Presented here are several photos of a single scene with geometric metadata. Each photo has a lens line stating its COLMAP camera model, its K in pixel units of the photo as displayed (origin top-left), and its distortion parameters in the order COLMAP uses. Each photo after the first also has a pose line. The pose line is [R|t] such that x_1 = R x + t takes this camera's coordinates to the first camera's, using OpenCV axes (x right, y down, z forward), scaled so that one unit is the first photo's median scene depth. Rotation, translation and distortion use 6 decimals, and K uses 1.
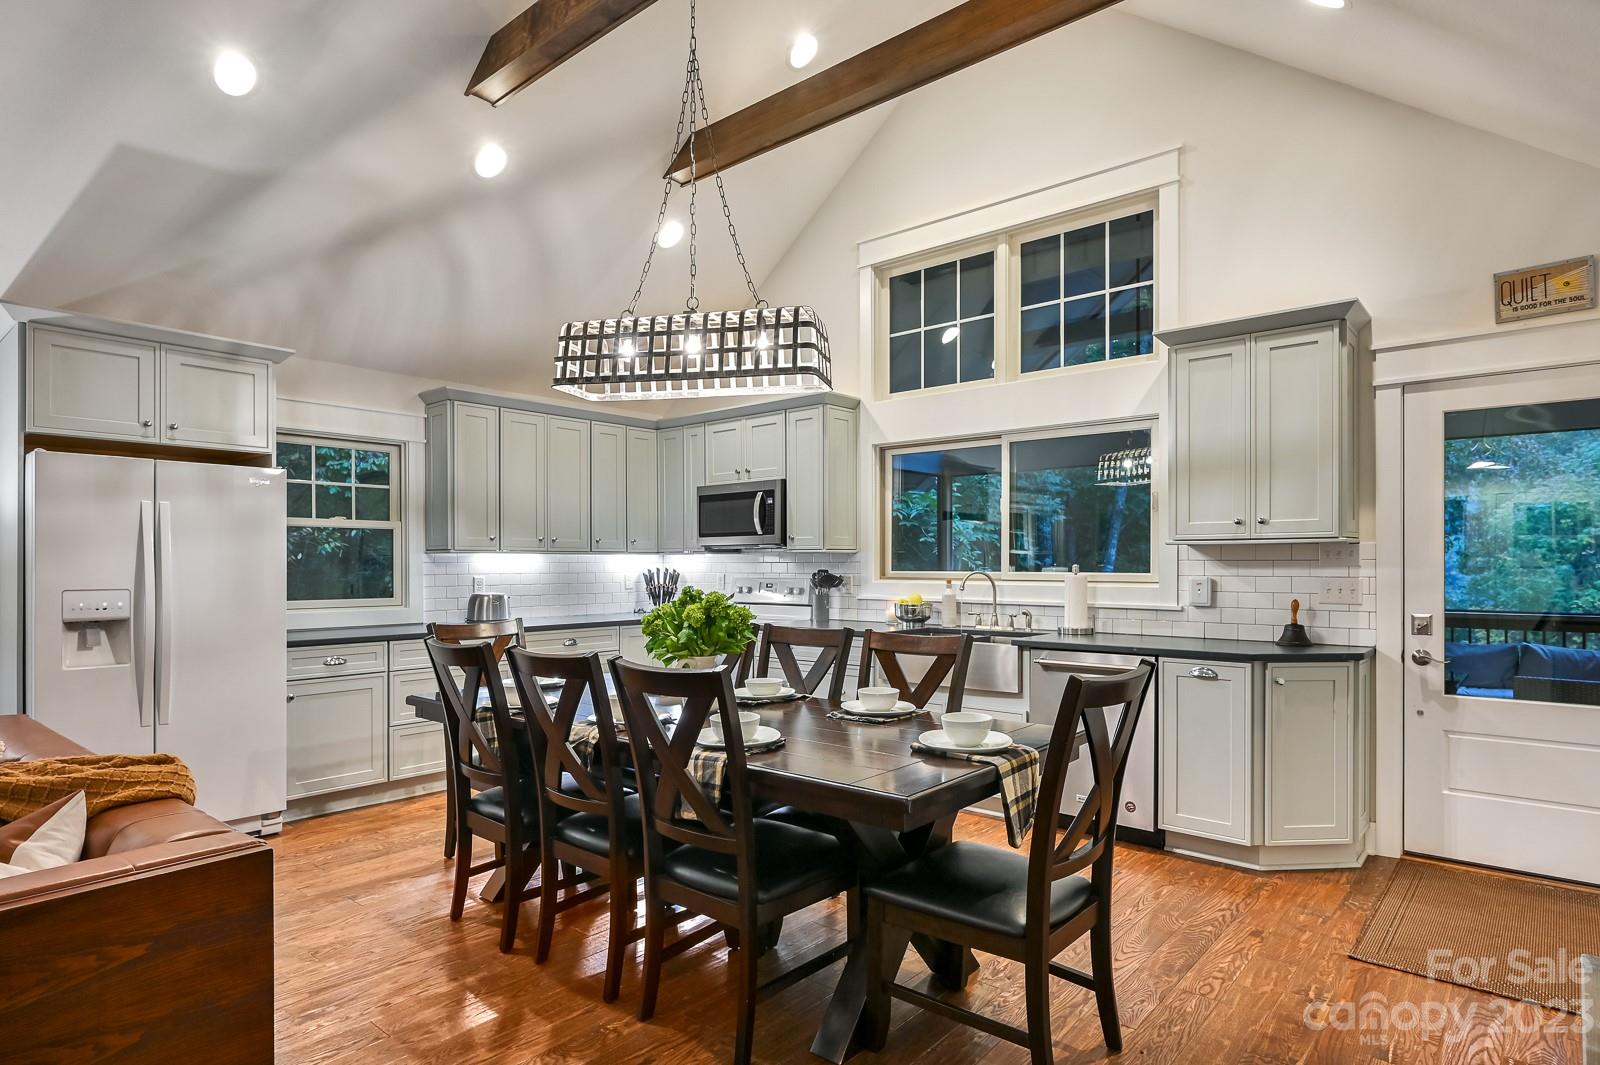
lens RADIAL K [[877.4, 0, 800.7], [0, 877.4, 555.4], [0, 0, 1]] dist [-0.000245, 0.000167]
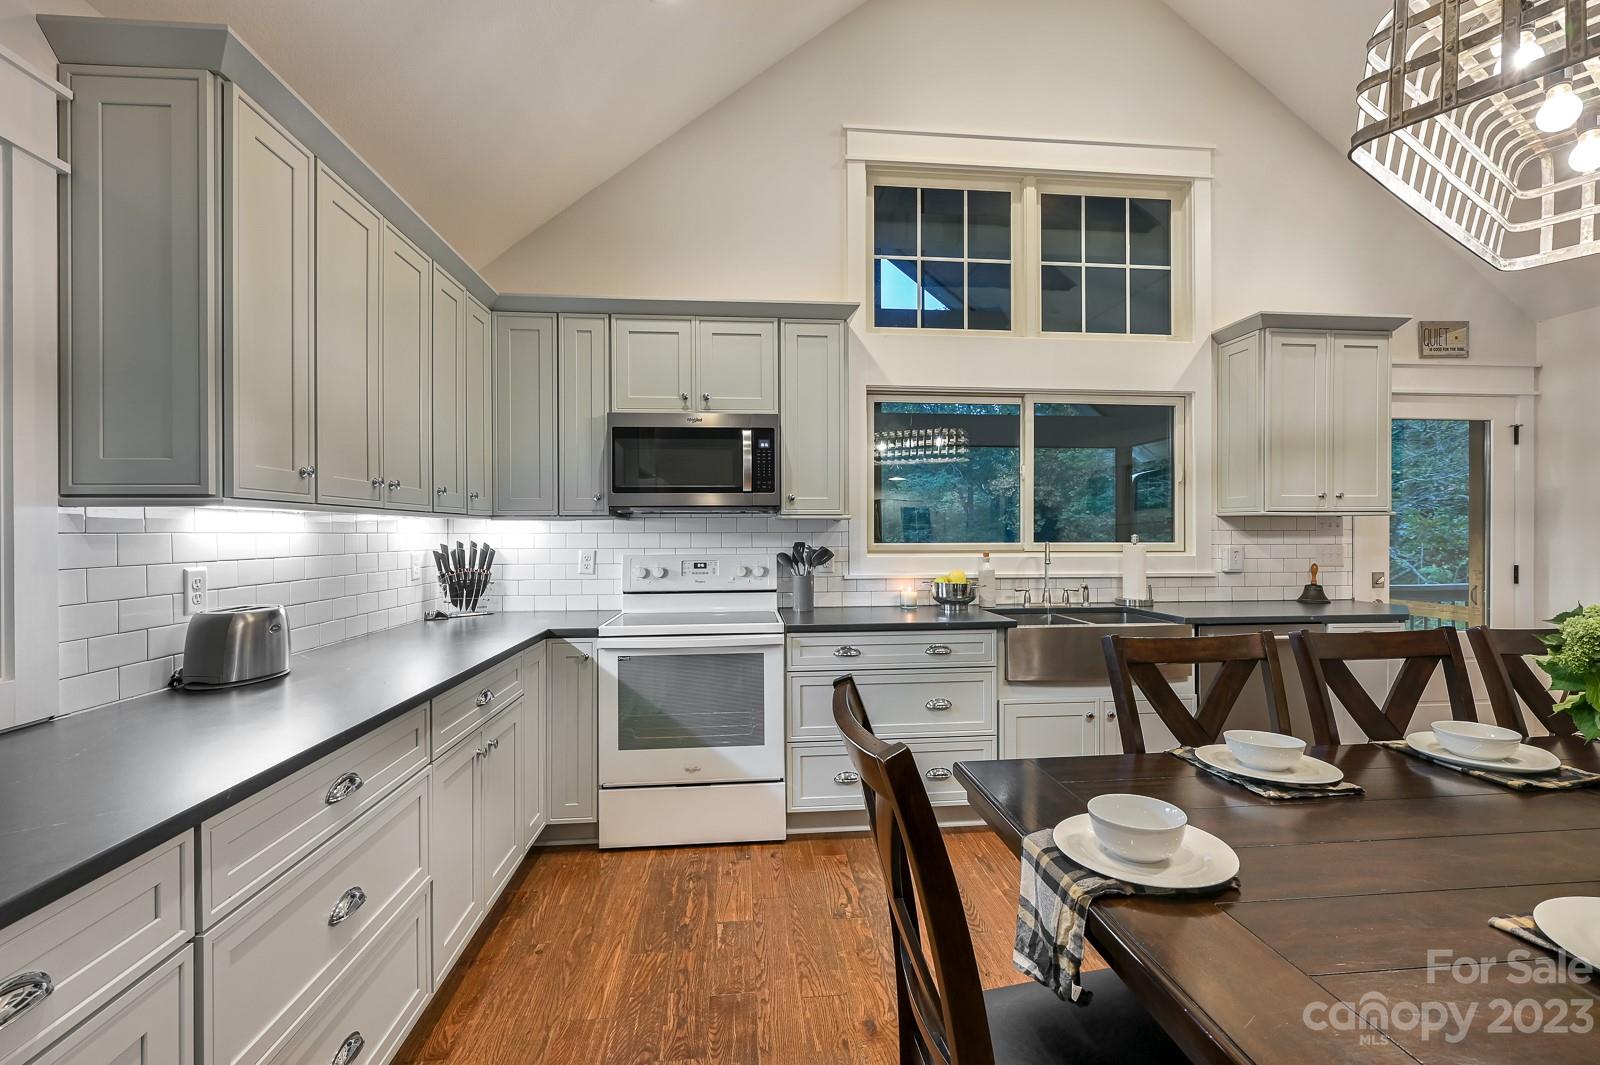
lens RADIAL K [[690.6, 0, 800.0], [0, 690.6, 532.5], [0, 0, 1]] dist [-0.000386, -0.000037]
pose [[0.690933, 0.000307, 0.722918, -0.463877], [-0.005115, 0.999977, 0.004463, 0.005969], [-0.722900, -0.006781, 0.690919, 0.676110]]
